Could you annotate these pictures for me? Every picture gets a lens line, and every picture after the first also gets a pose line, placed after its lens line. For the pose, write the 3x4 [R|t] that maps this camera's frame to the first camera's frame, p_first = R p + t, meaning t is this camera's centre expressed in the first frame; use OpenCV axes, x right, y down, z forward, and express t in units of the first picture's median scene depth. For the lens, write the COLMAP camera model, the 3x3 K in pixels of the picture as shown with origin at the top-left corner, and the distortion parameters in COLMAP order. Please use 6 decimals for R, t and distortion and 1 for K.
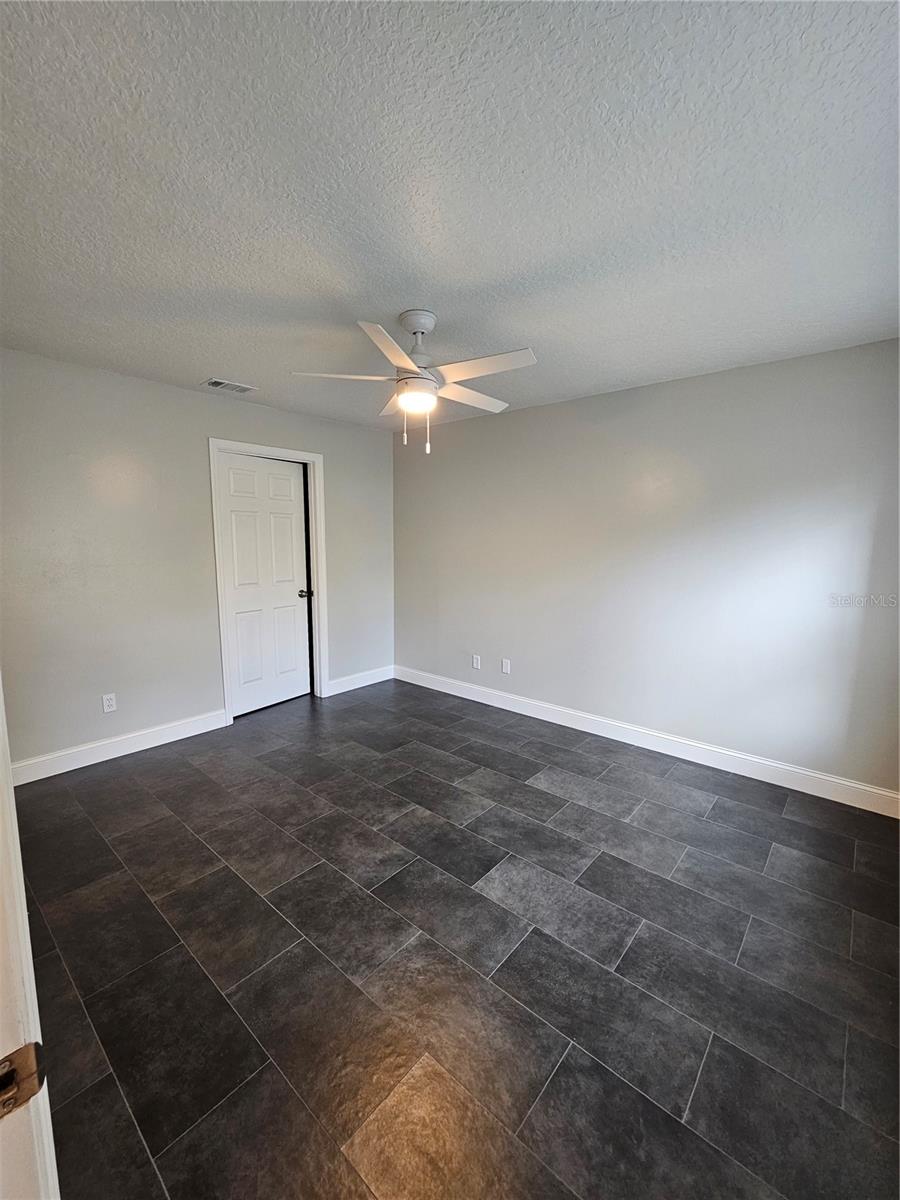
lens RADIAL K [[483.4, 0, 450.5], [0, 483.4, 597.9], [0, 0, 1]] dist [0.003692, 0.000080]
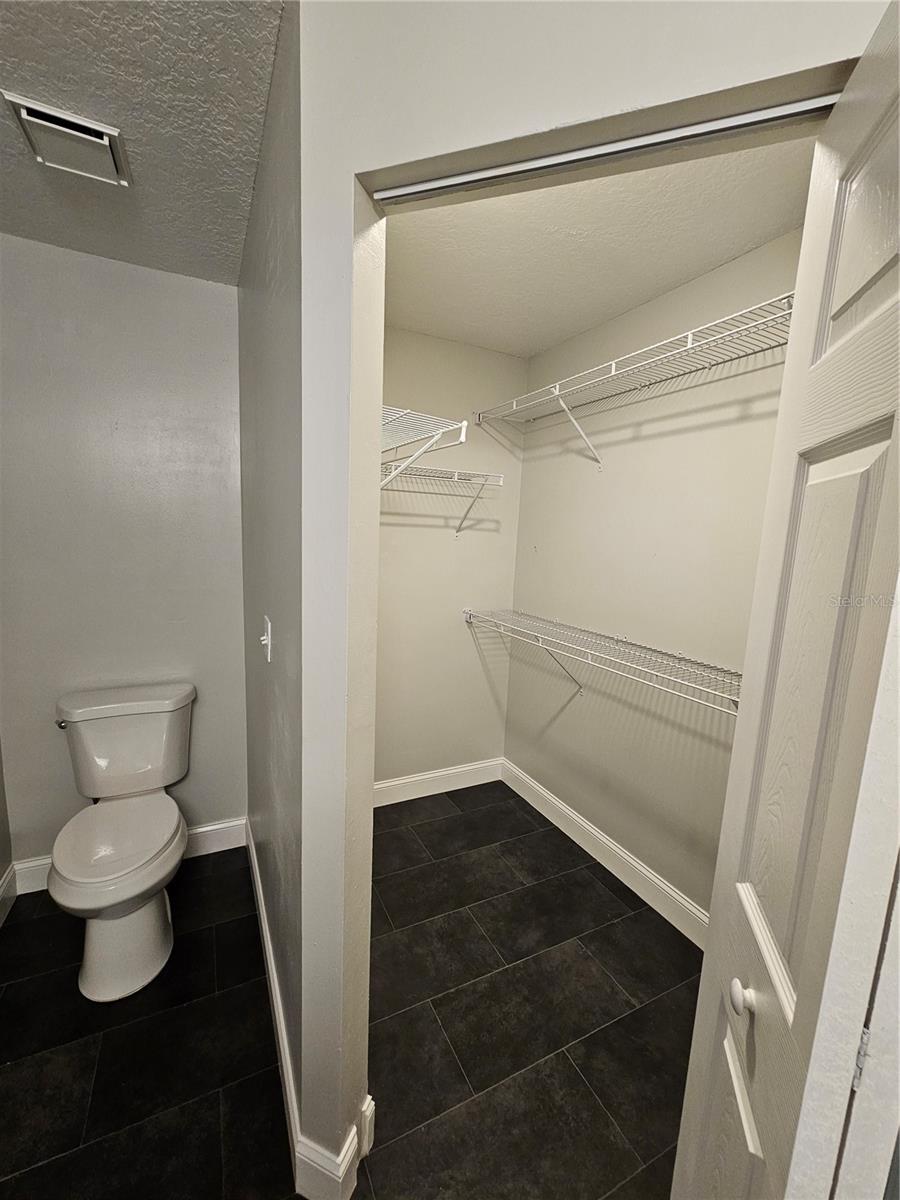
lens RADIAL K [[483.4, 0, 429.6], [0, 483.4, 606.0], [0, 0, 1]] dist [0.003692, 0.000080]
pose [[0.407286, -0.117715, 0.905683, -0.715822], [0.075625, 0.992600, 0.095004, -0.128088], [-0.910164, 0.029799, 0.413174, 0.858300]]
